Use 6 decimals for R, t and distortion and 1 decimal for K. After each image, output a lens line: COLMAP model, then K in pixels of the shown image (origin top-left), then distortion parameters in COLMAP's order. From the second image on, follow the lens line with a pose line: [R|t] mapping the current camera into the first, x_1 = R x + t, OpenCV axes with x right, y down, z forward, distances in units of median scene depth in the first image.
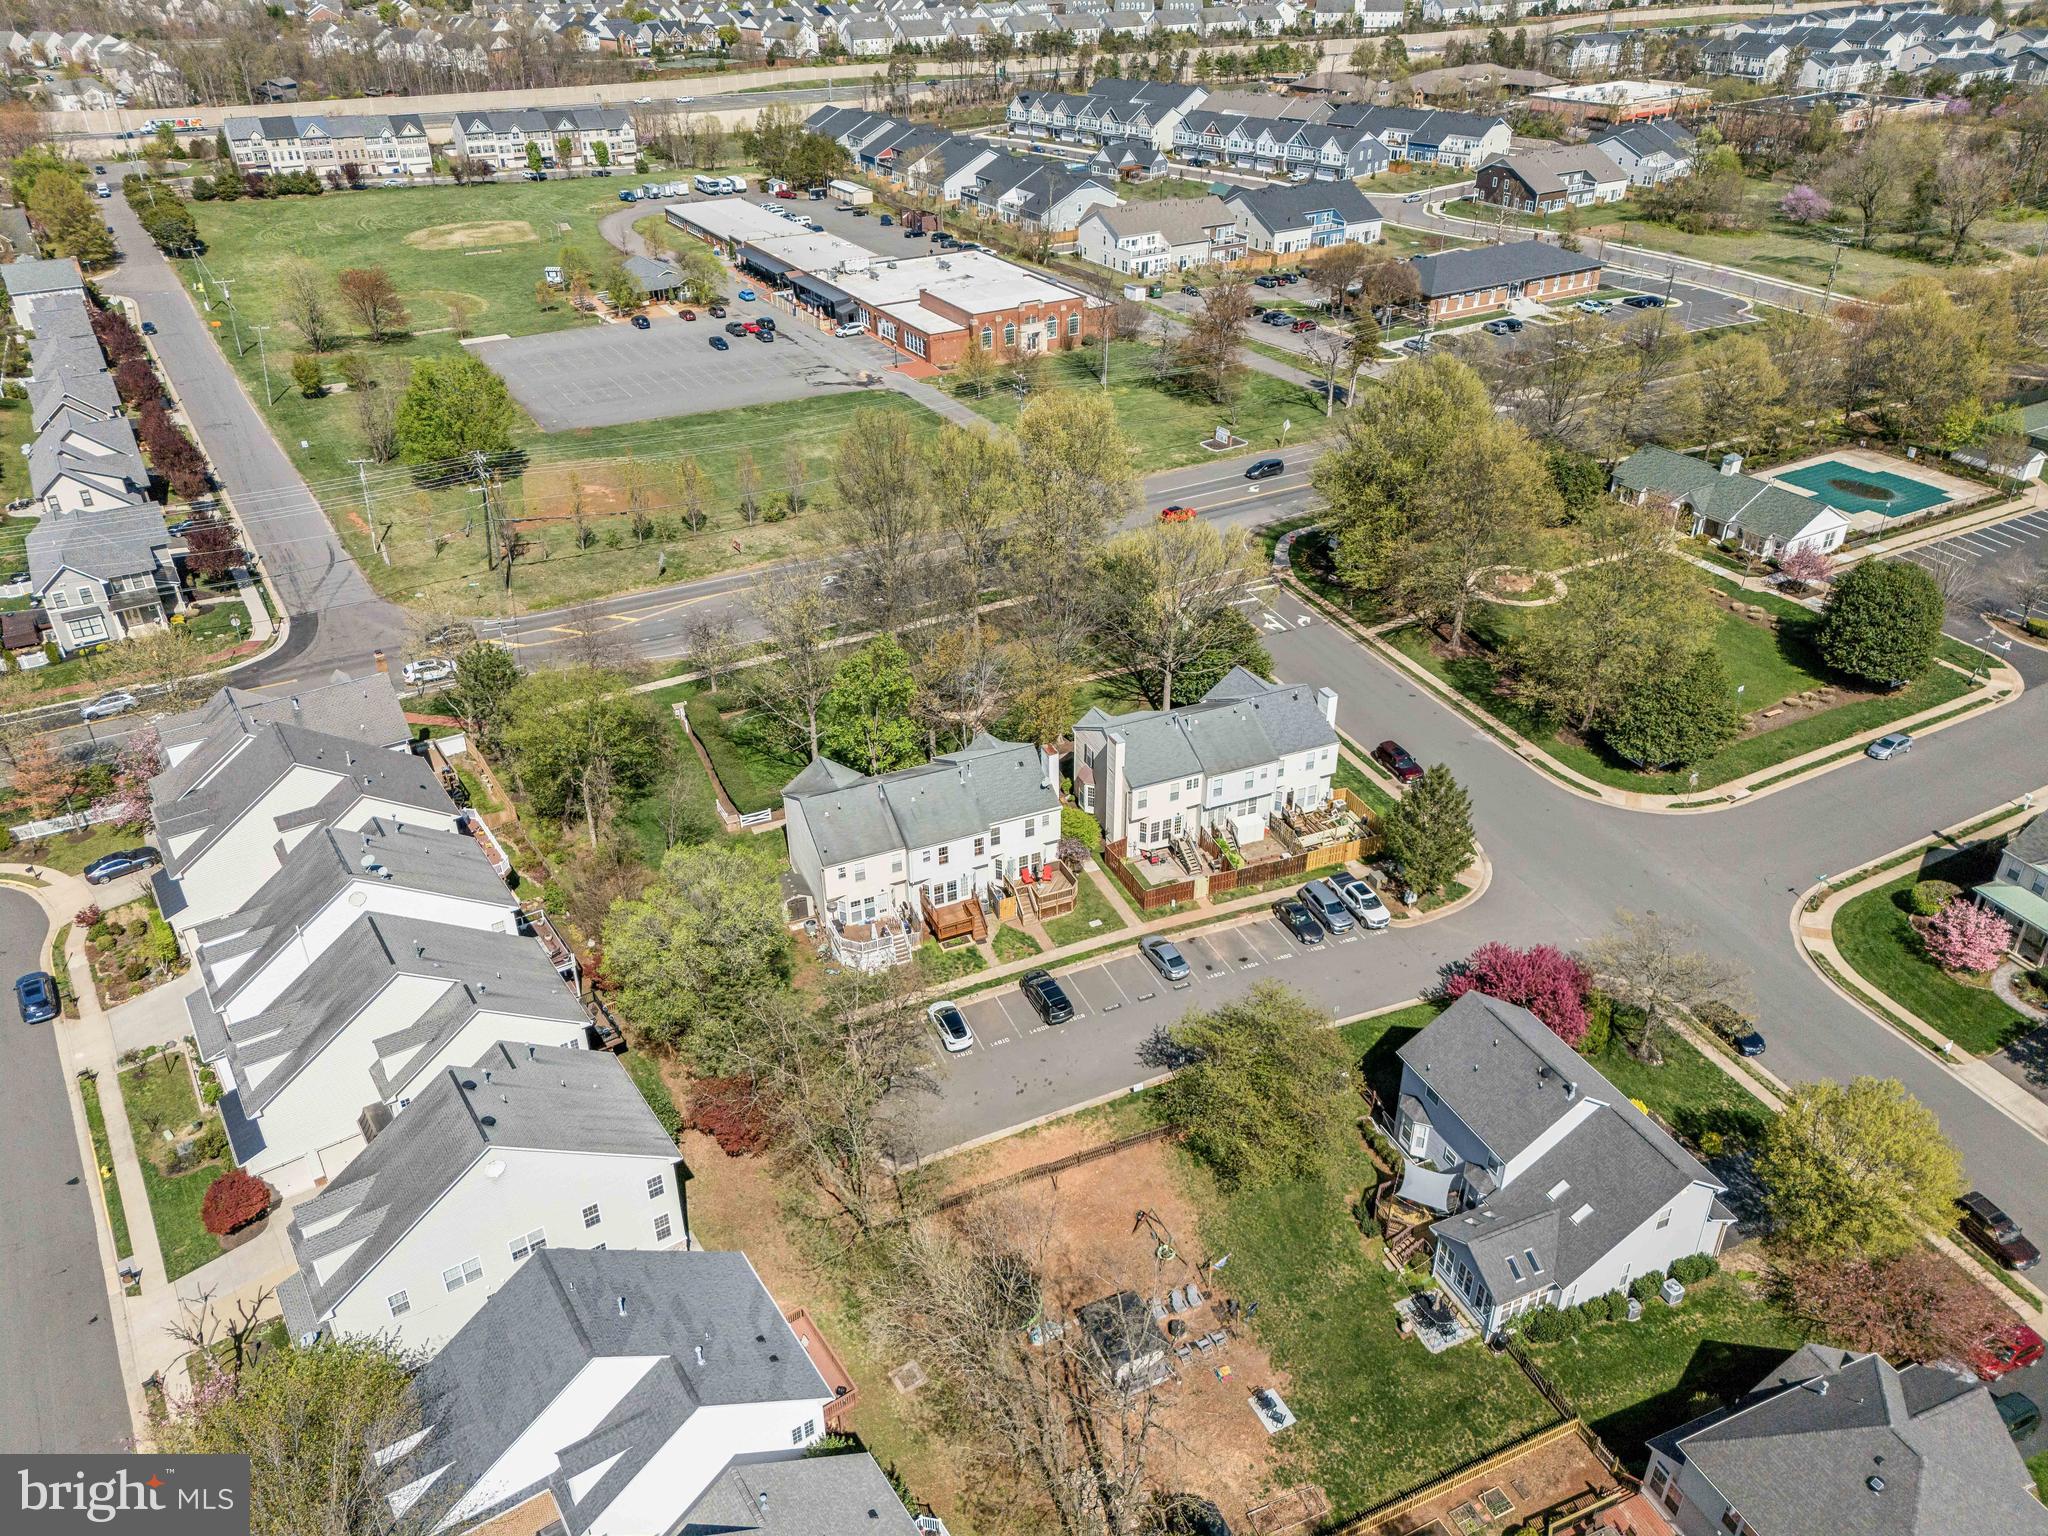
lens RADIAL K [[1508.3, 0, 1024.0], [0, 1508.3, 768.0], [0, 0, 1]] dist [0.089608, -0.099925]
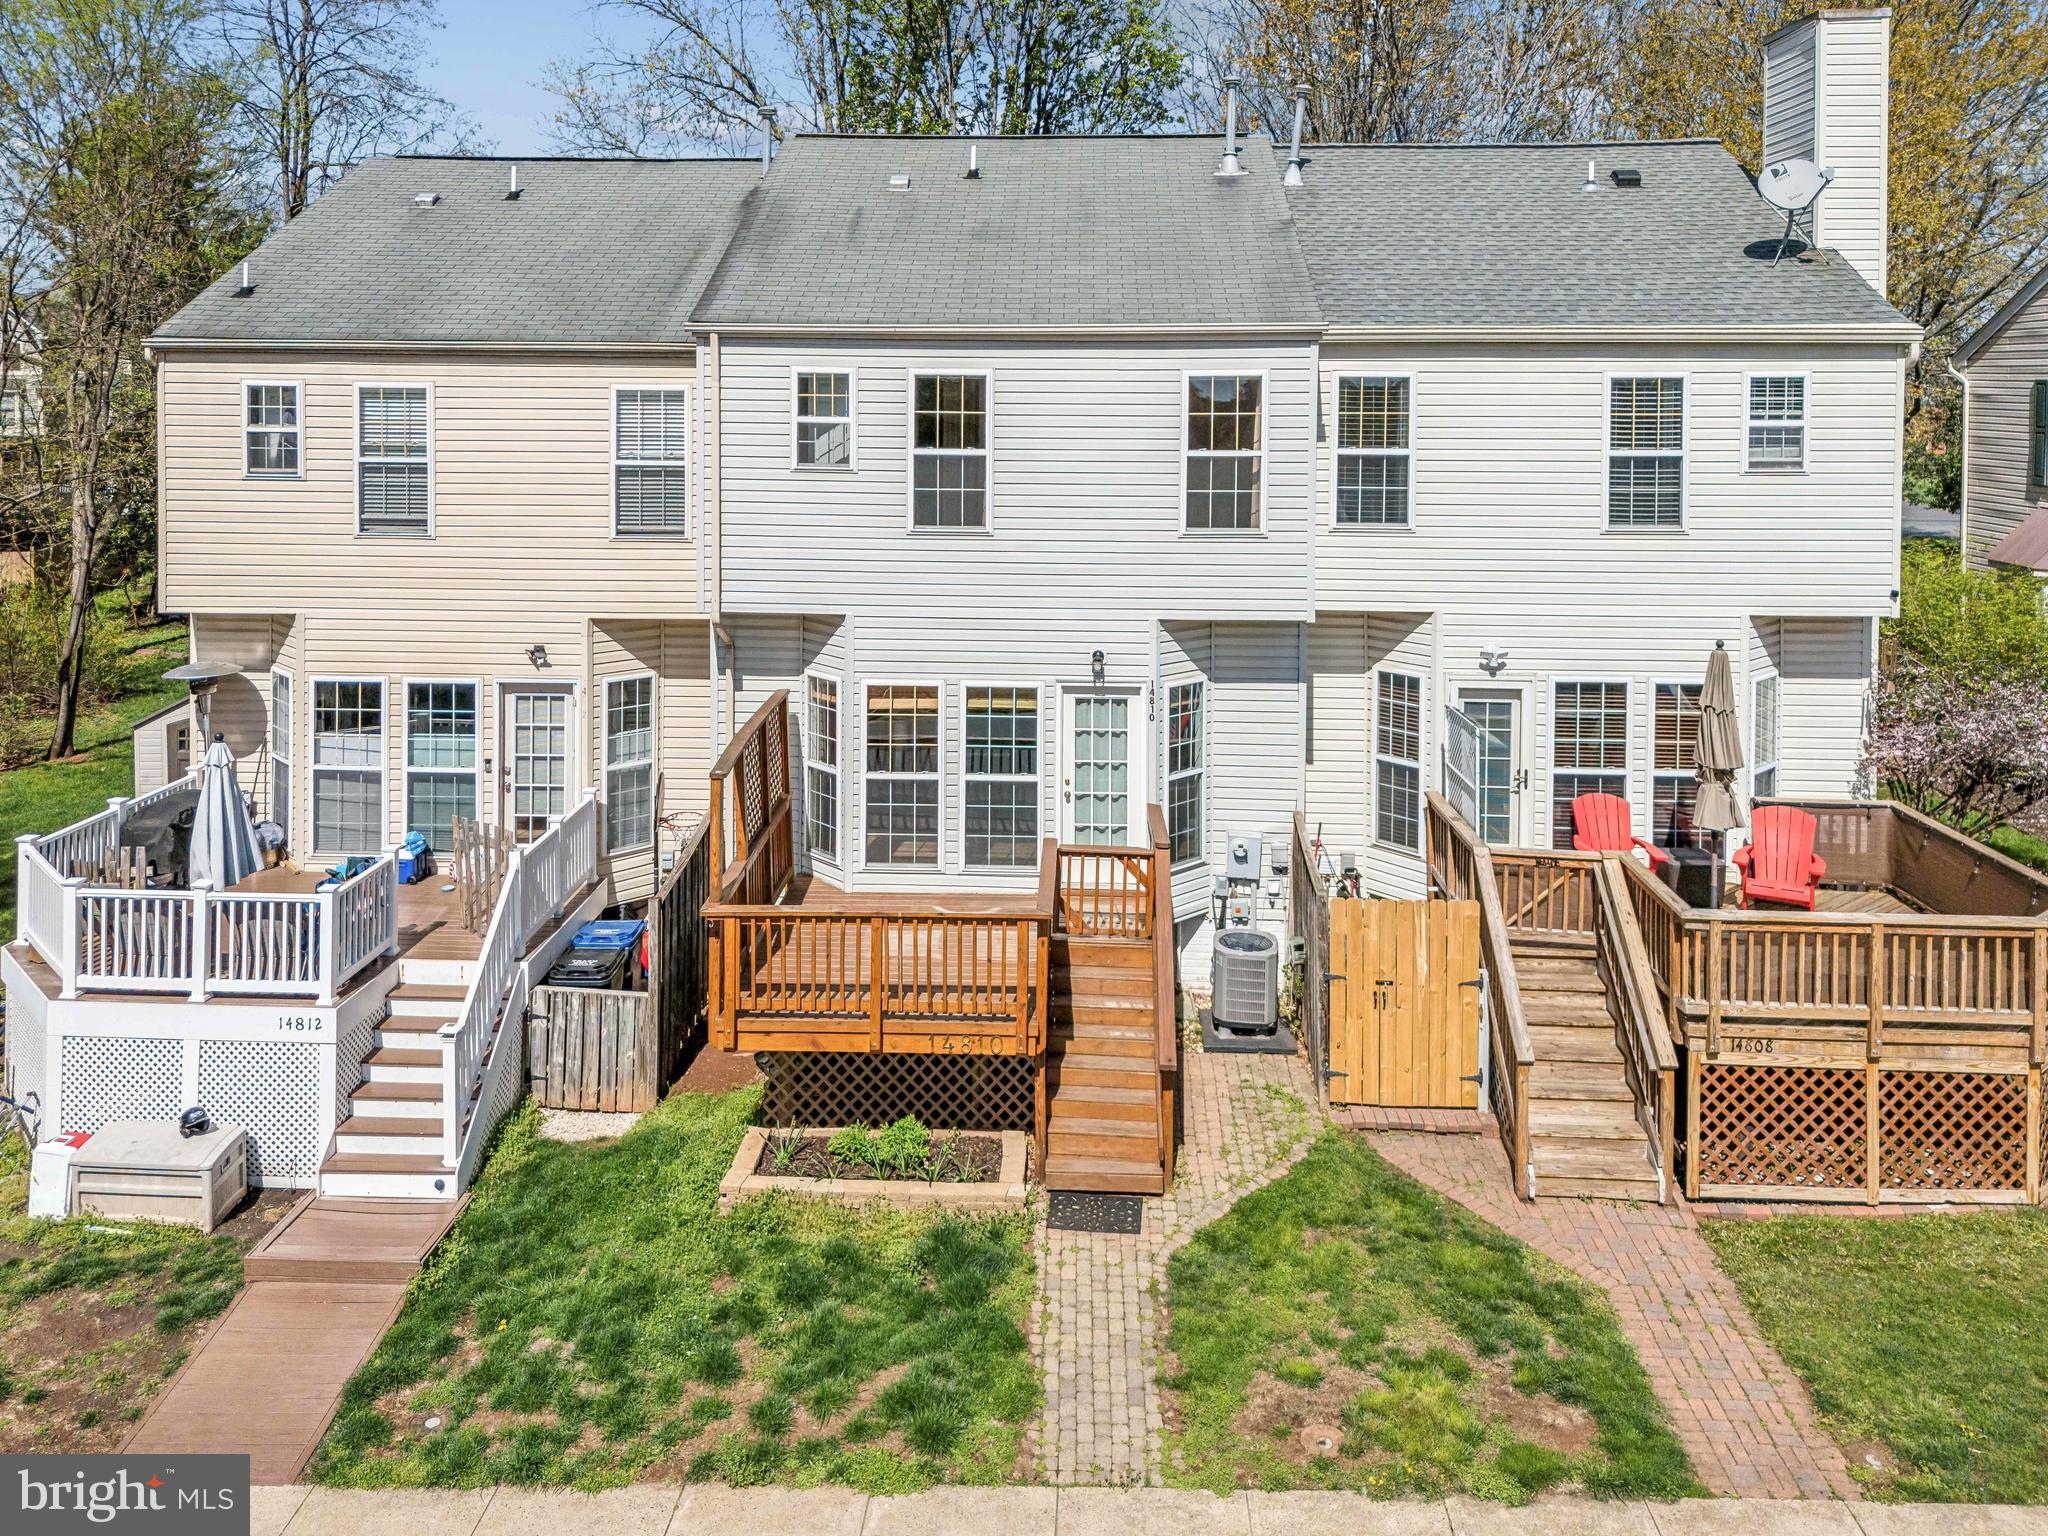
lens RADIAL K [[1612.8, 0, 1017.3], [0, 1612.8, 399.5], [0, 0, 1]] dist [0.029746, -0.008960]
pose [[0.897486, 0.019909, -0.440594, 0.017286], [-0.239069, 0.861448, -0.448056, 0.114650], [0.370628, 0.507456, 0.777897, 0.847722]]
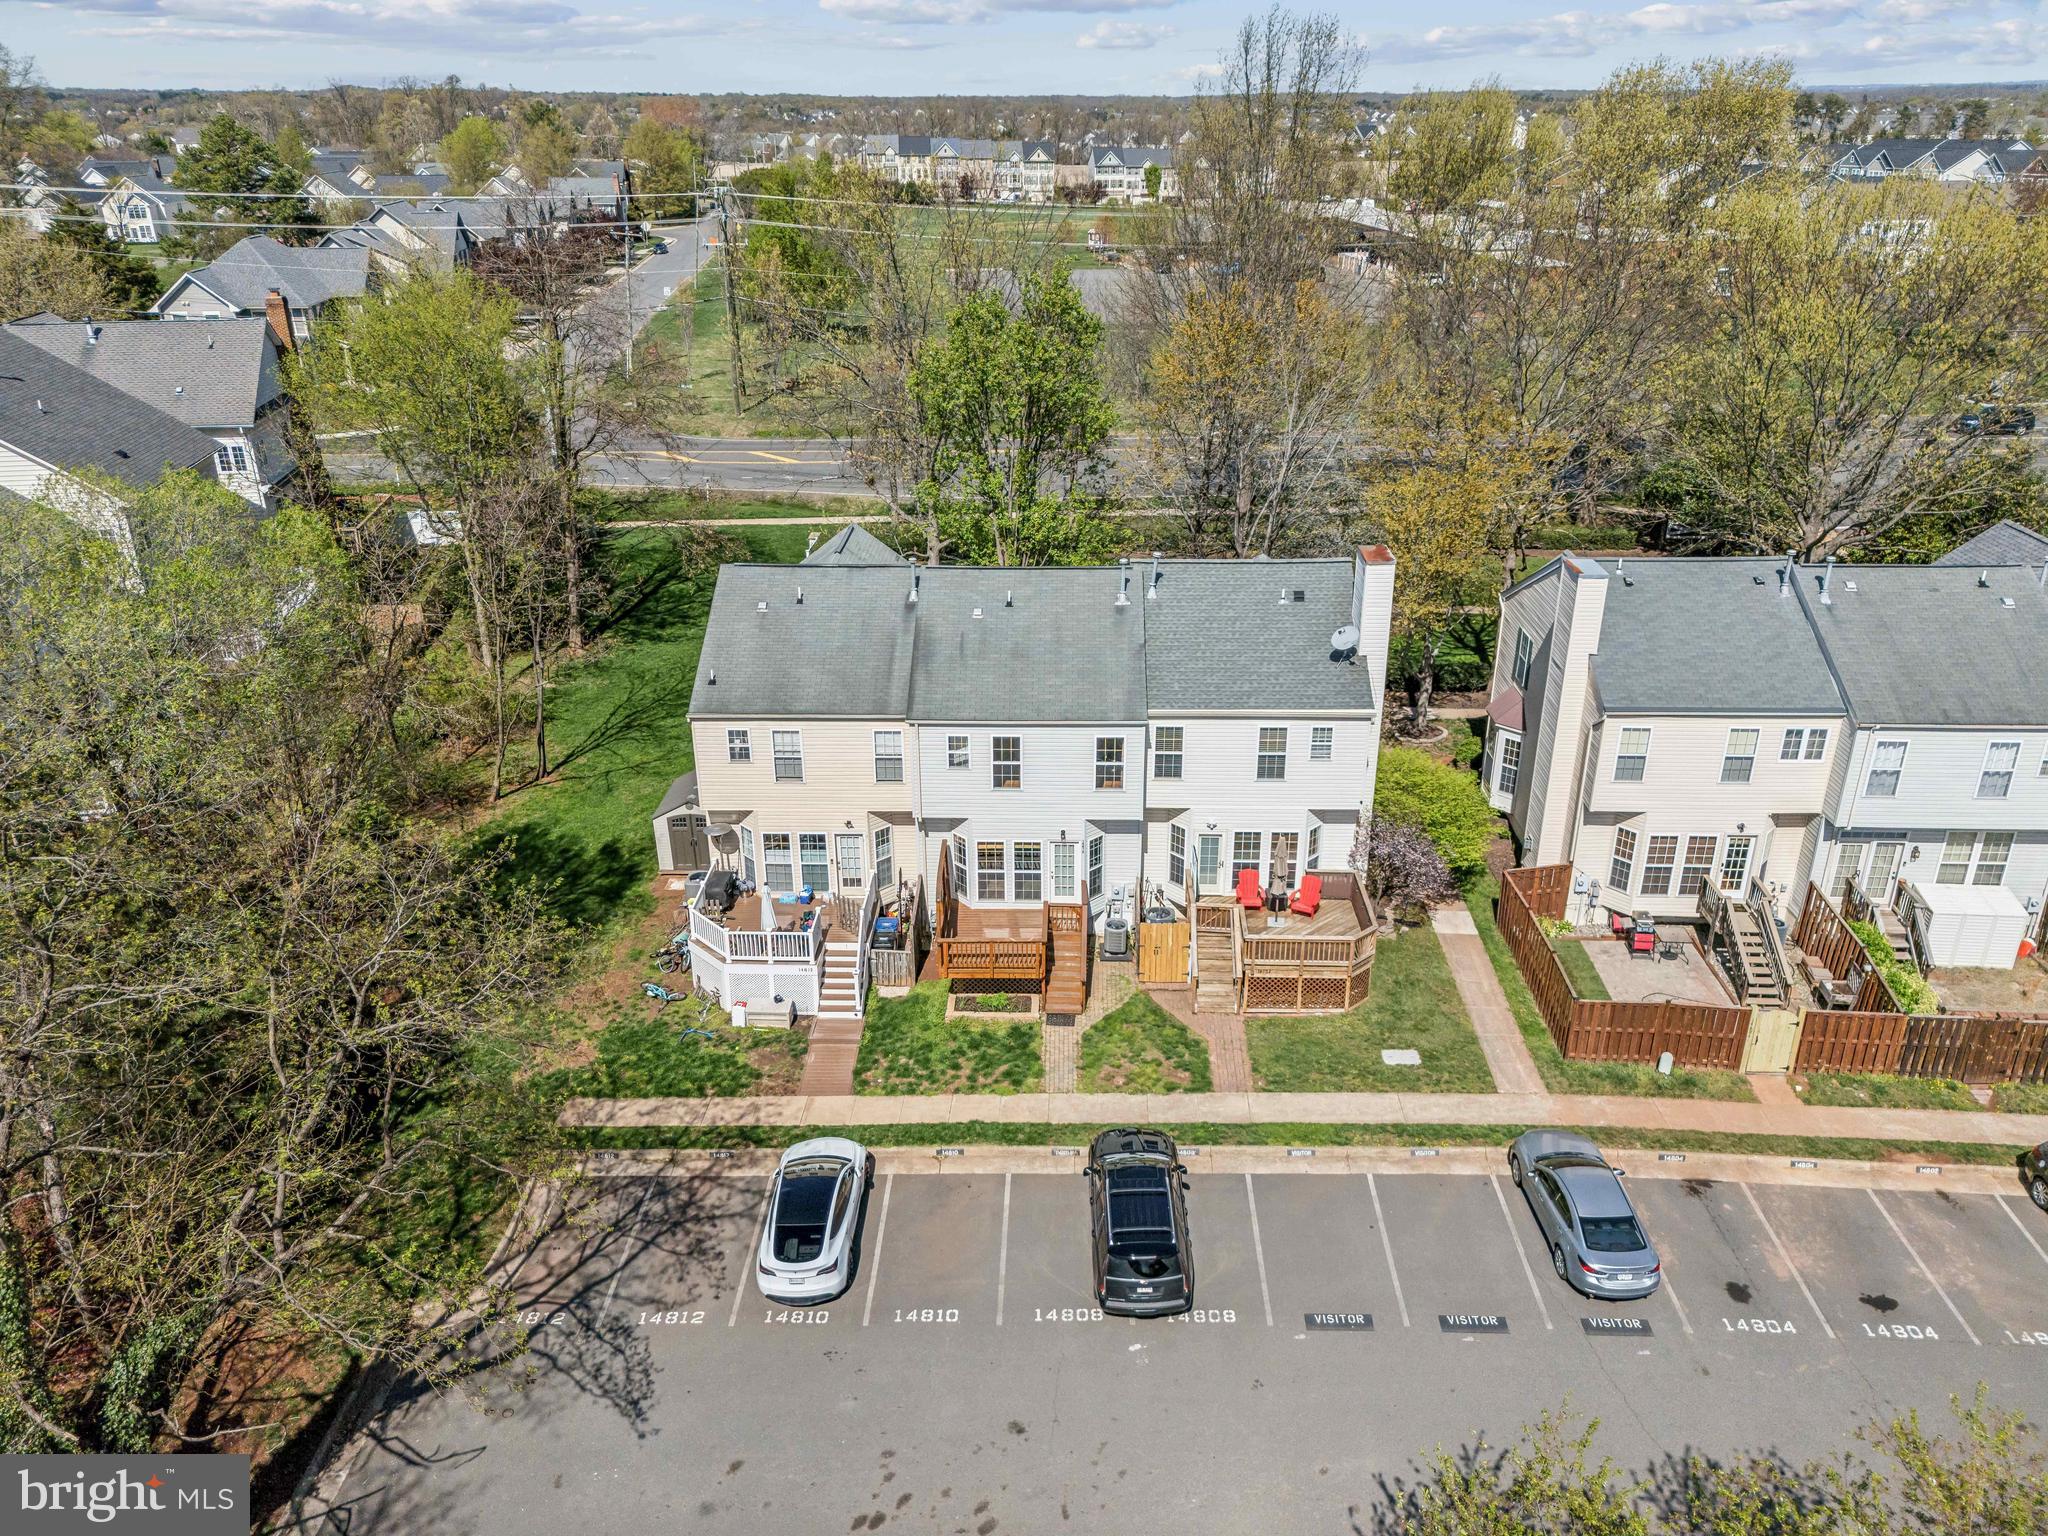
lens RADIAL K [[1508.3, 0, 1024.0], [0, 1508.3, 768.0], [0, 0, 1]] dist [0.089608, -0.099925]
pose [[0.901517, 0.173487, -0.396445, 0.093564], [-0.221384, 0.972058, -0.078049, 0.083815], [0.371827, 0.158129, 0.914735, 0.636081]]
